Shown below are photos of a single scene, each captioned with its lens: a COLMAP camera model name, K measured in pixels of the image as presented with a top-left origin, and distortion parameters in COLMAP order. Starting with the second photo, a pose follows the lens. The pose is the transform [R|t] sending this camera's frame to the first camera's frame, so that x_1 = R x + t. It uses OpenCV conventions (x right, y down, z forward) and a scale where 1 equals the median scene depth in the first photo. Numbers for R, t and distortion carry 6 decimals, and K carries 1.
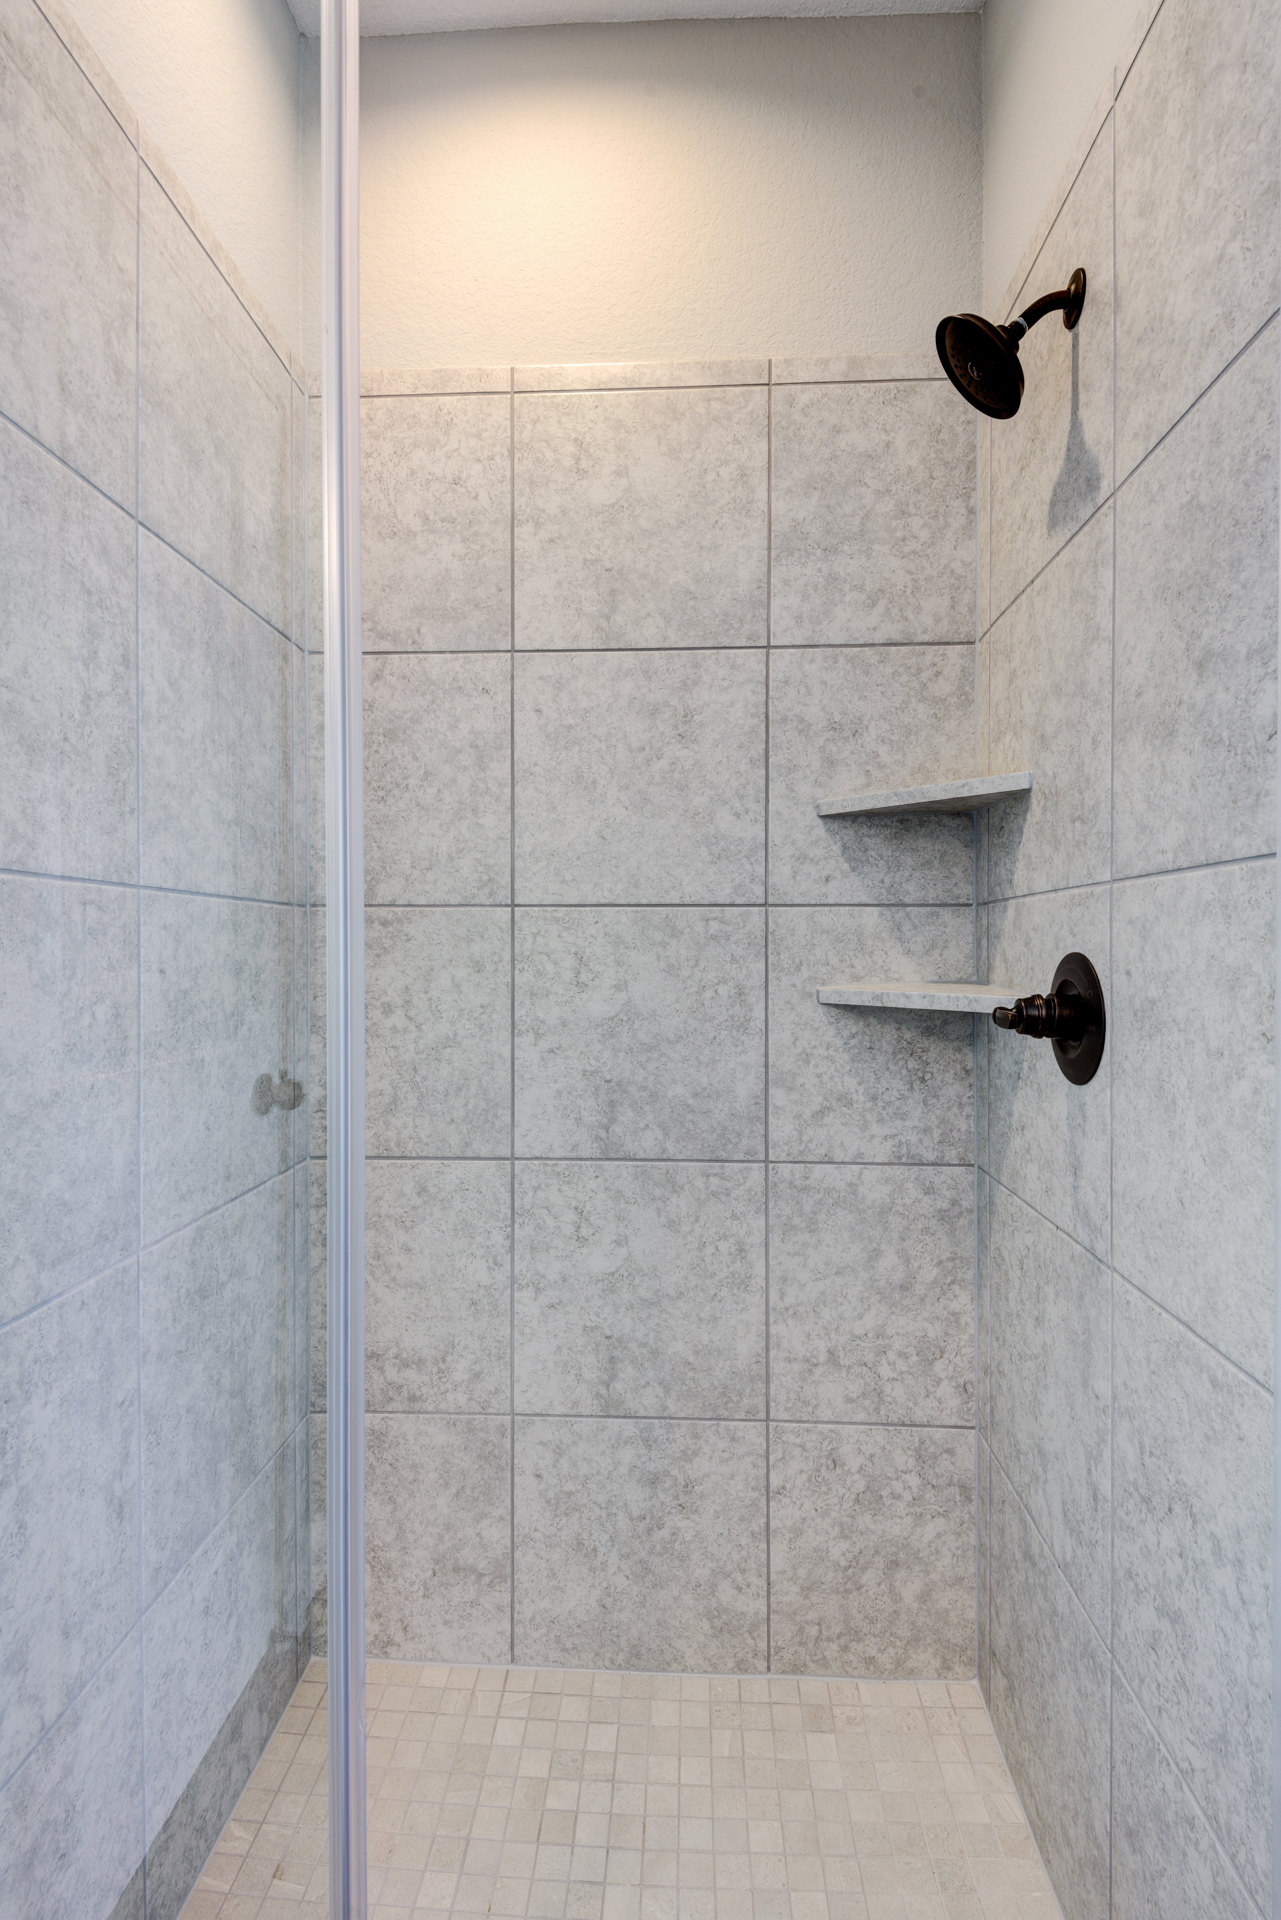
lens RADIAL K [[872.1, 0, 635.9], [0, 872.1, 953.0], [0, 0, 1]] dist [0.021850, -0.010340]
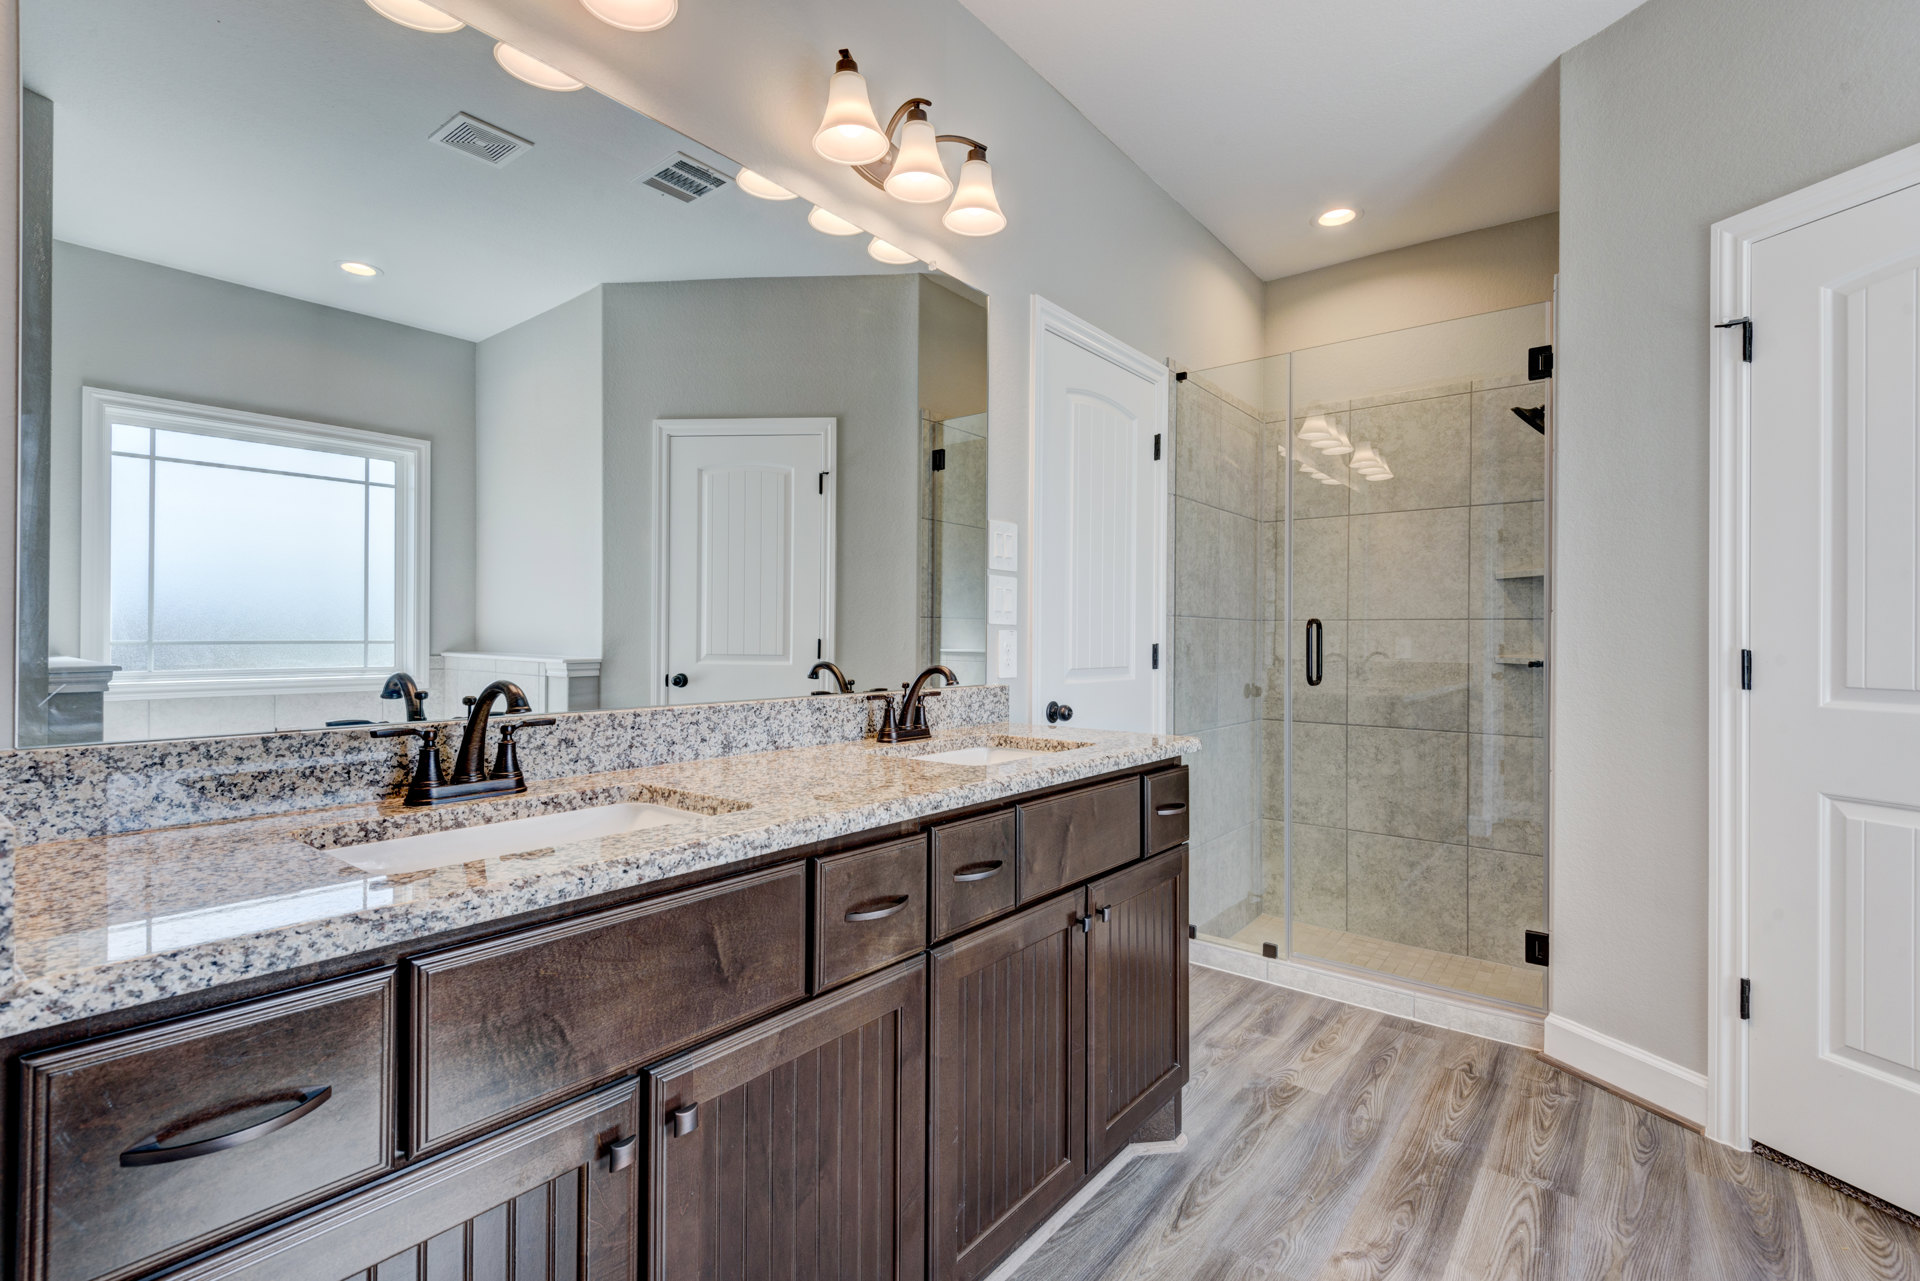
lens RADIAL K [[872.1, 0, 946.4], [0, 872.1, 638.4], [0, 0, 1]] dist [0.021850, -0.010340]
pose [[0.799260, 0.006427, -0.600951, 0.434321], [-0.008003, 0.999968, 0.000051, 0.005639], [0.600932, 0.004768, 0.799286, -1.631741]]
